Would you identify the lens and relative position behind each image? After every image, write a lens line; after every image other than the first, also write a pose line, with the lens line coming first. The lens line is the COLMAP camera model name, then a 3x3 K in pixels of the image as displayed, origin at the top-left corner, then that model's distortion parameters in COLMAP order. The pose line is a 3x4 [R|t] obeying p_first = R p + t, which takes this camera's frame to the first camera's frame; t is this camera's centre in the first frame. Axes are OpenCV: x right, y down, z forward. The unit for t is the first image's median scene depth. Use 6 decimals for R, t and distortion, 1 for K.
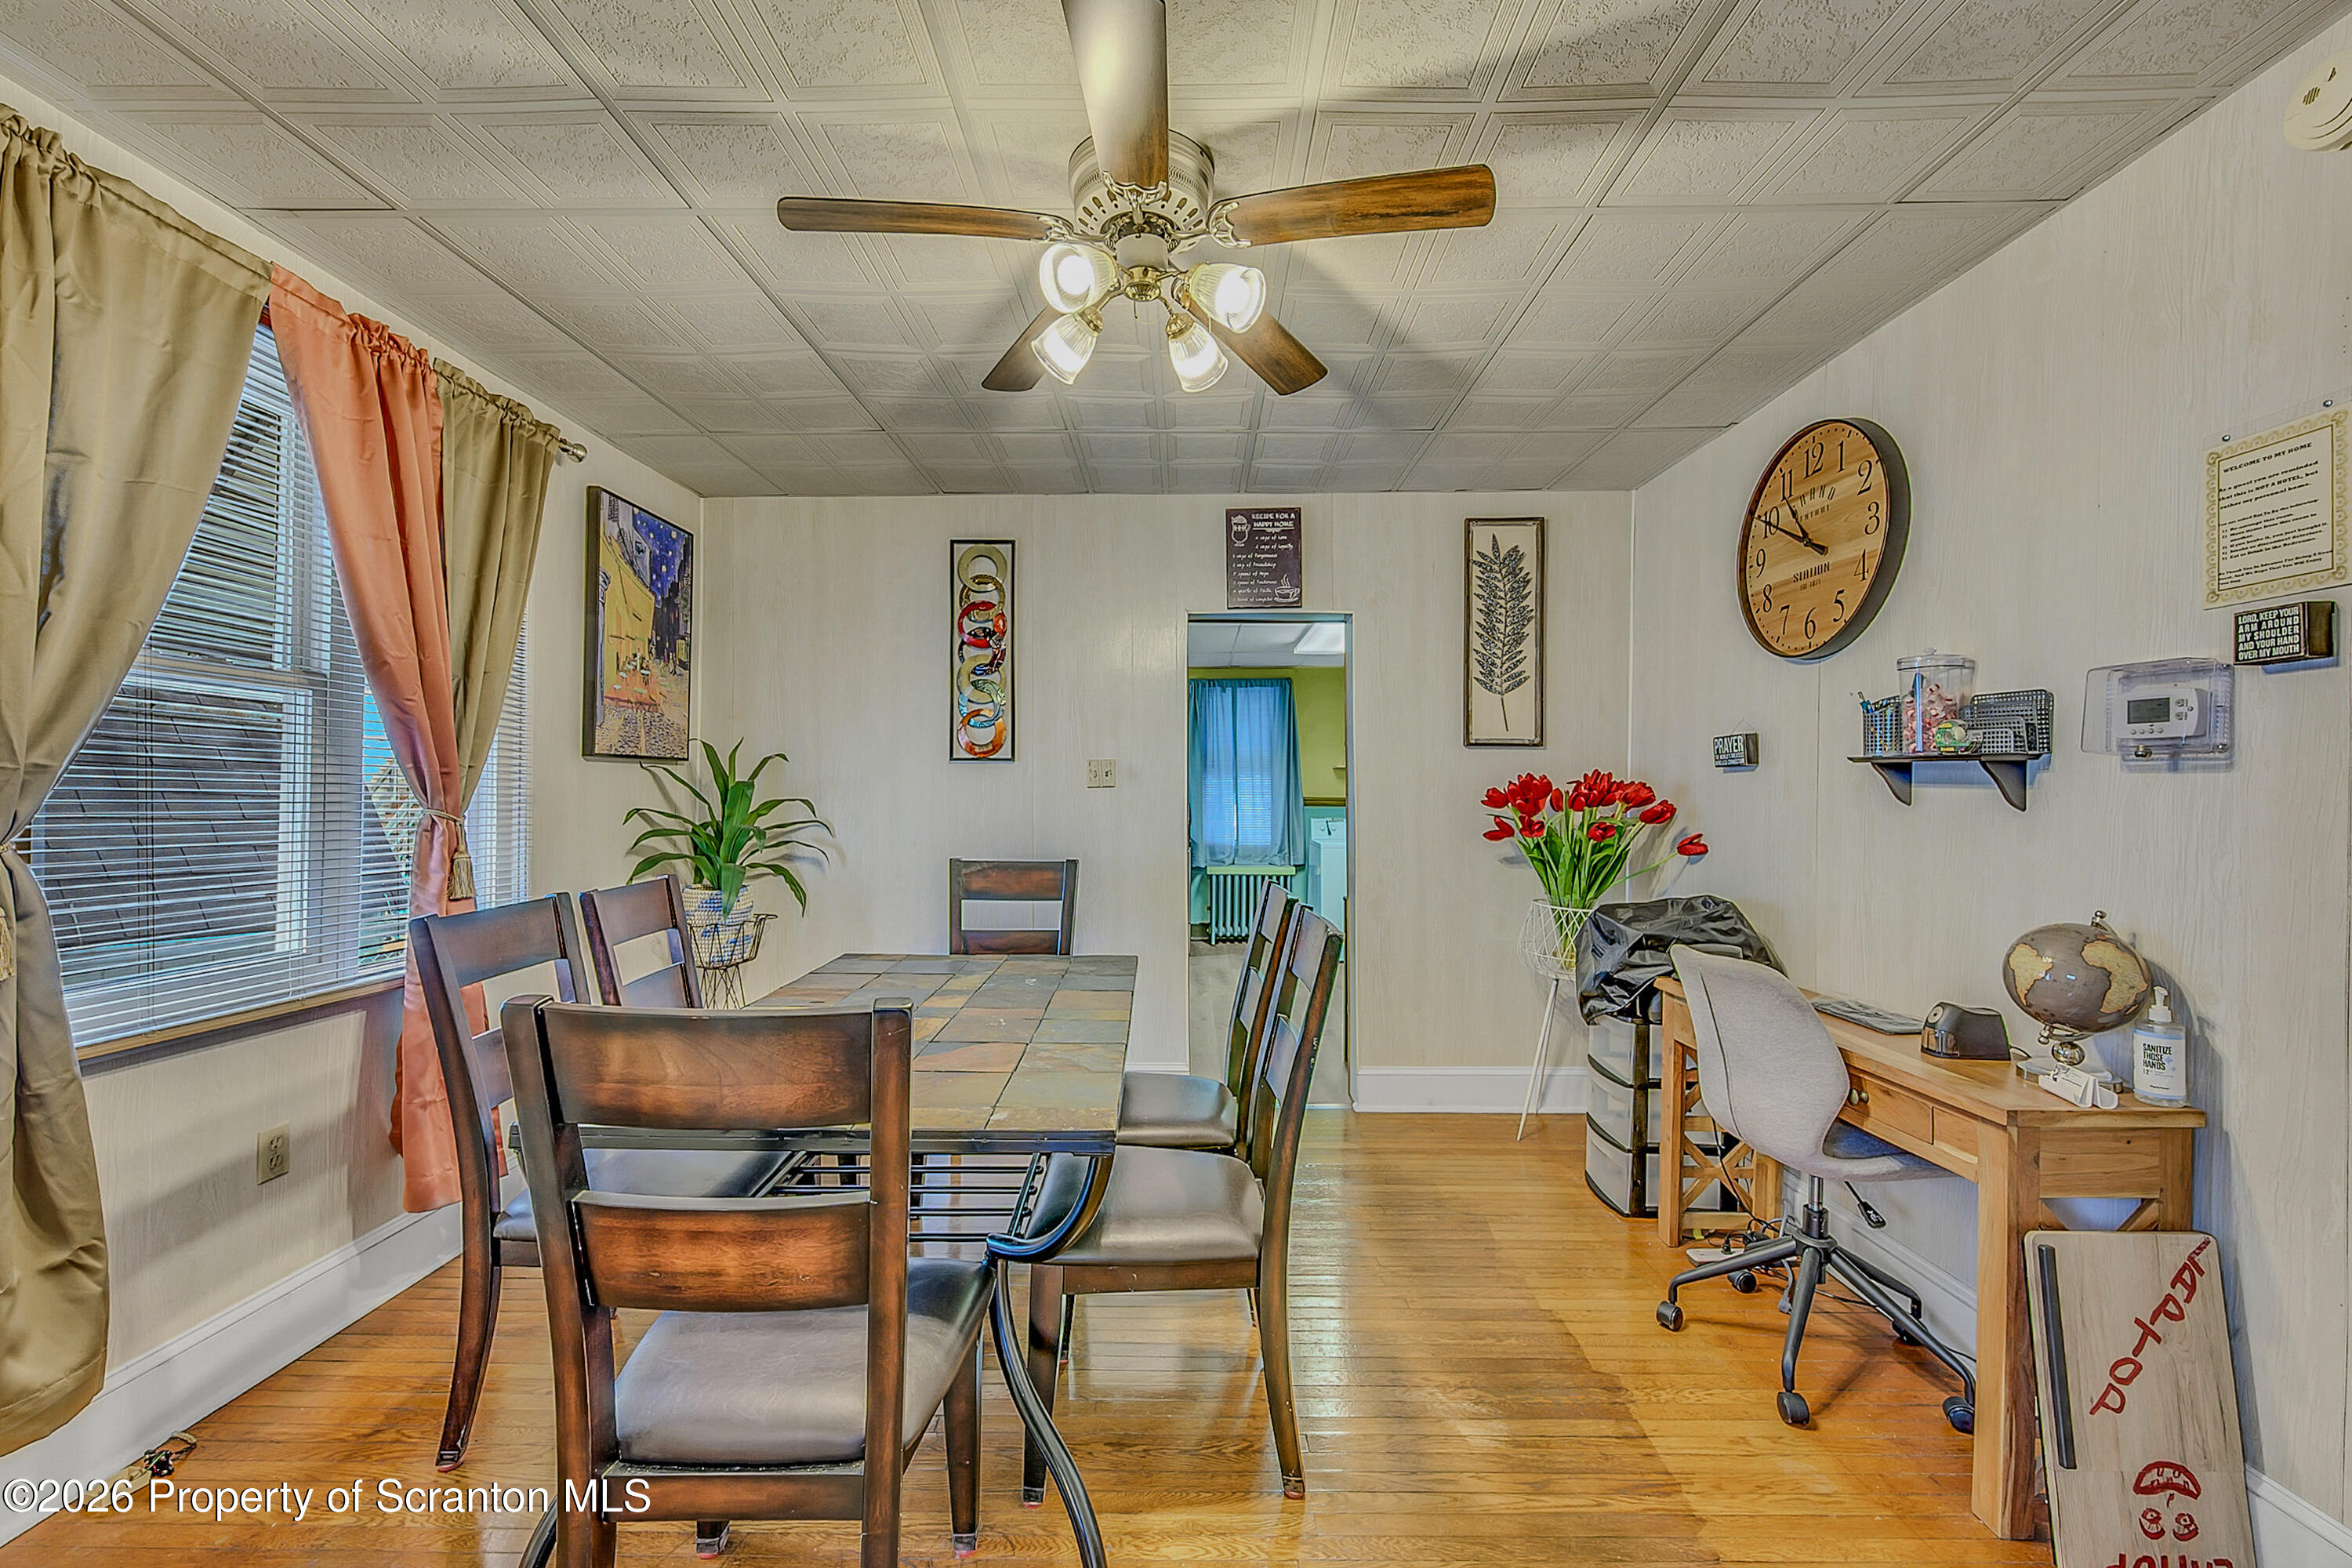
lens RADIAL K [[932.2, 0, 1165.7], [0, 932.2, 783.3], [0, 0, 1]] dist [-0.005877, 0.000817]
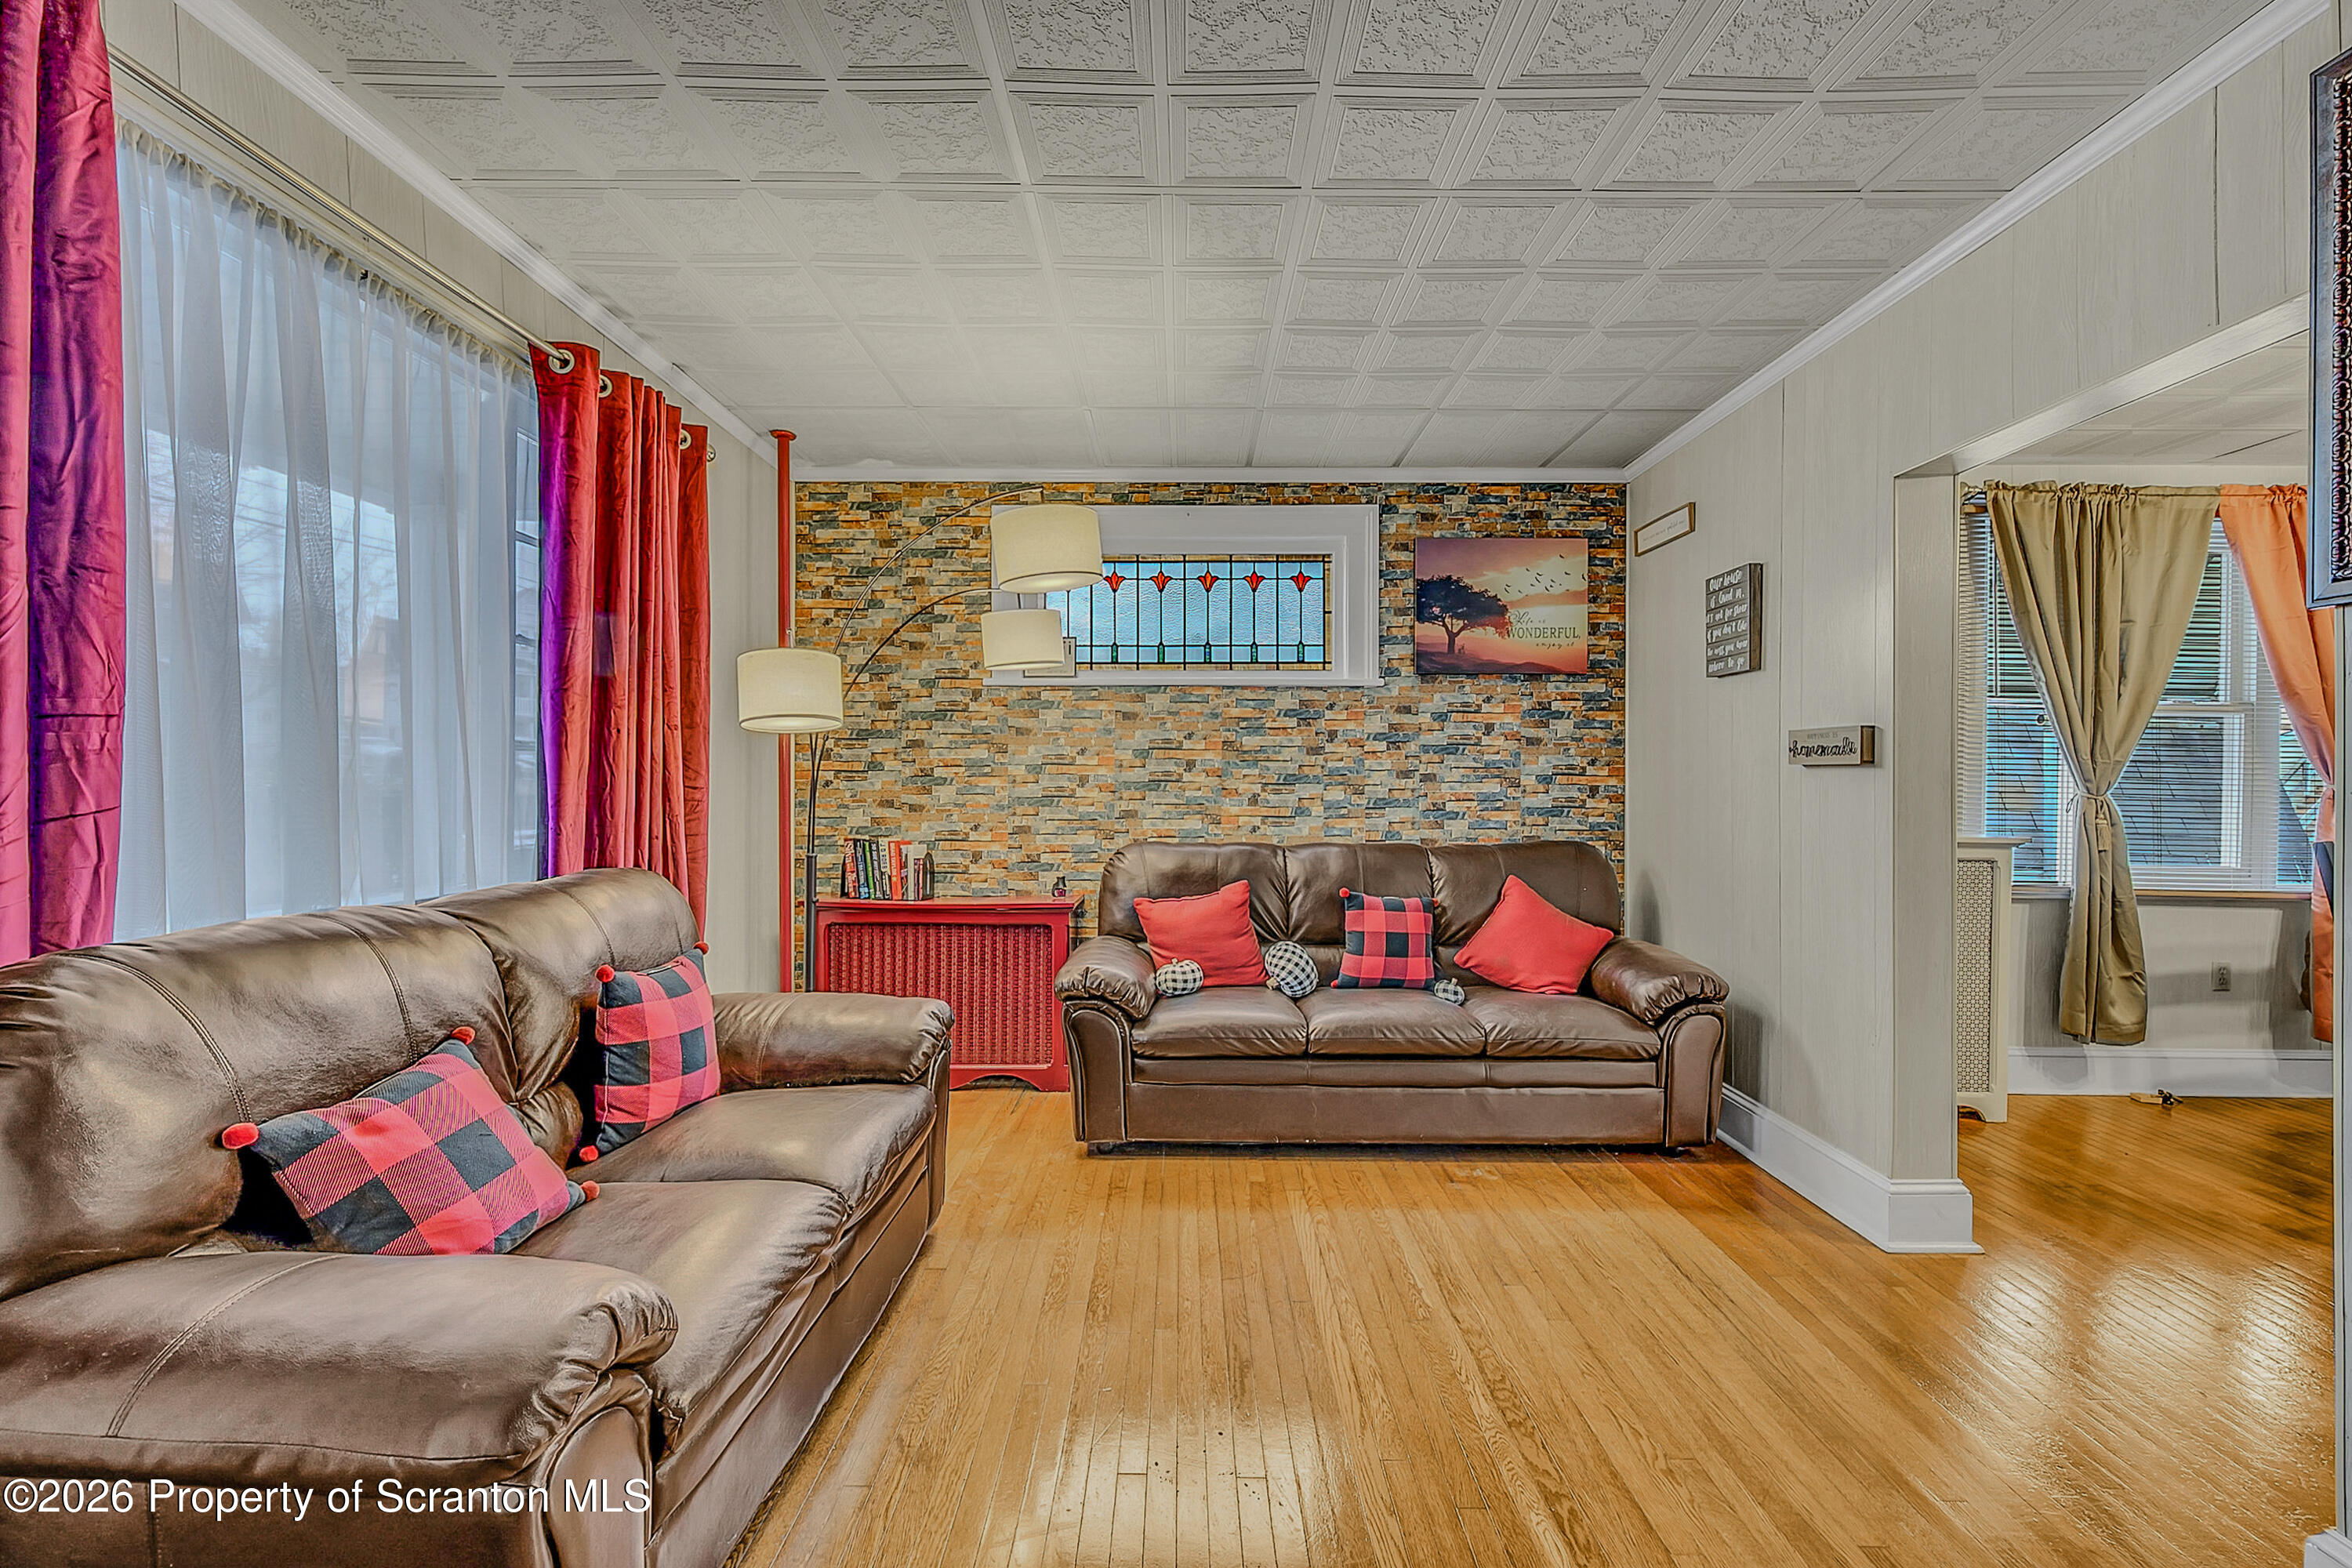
lens RADIAL K [[932.2, 0, 1171.0], [0, 932.2, 794.9], [0, 0, 1]] dist [-0.005877, 0.000817]
pose [[-0.008585, 0.001175, -0.999962, 0.827533], [0.004486, 0.999989, 0.001137, 0.038585], [0.999953, -0.004476, -0.008590, -0.993704]]
